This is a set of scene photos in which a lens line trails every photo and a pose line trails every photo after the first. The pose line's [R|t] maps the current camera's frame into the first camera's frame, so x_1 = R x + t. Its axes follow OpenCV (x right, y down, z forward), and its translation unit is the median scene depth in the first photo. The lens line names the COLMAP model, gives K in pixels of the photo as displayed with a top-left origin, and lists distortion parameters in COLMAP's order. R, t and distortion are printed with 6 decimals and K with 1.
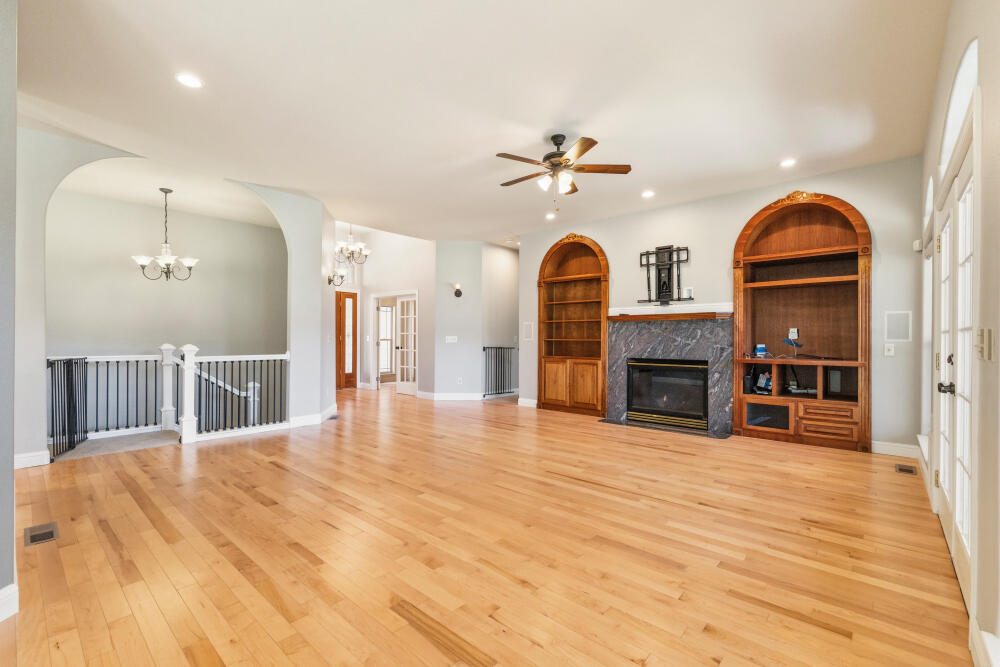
lens RADIAL K [[434.7, 0, 500.6], [0, 434.7, 334.5], [0, 0, 1]] dist [-0.002129, 0.000697]
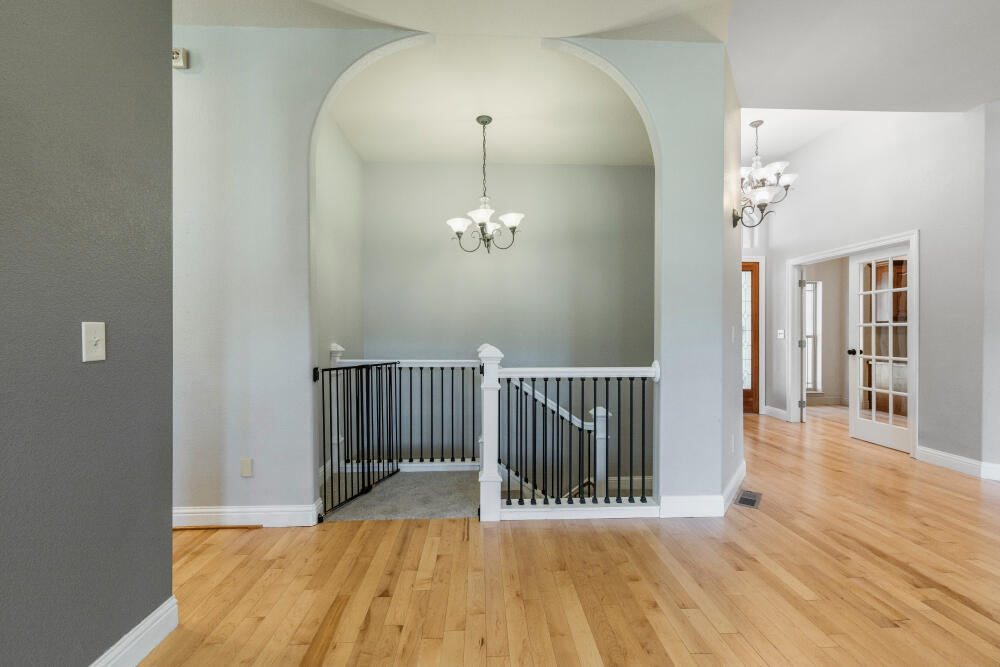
lens RADIAL K [[434.7, 0, 500.4], [0, 434.7, 333.1], [0, 0, 1]] dist [-0.002129, 0.000697]
pose [[0.700843, -0.005742, -0.713292, -0.250177], [0.009262, 0.999957, 0.001051, 0.004172], [0.713255, -0.007343, 0.700866, 0.505959]]
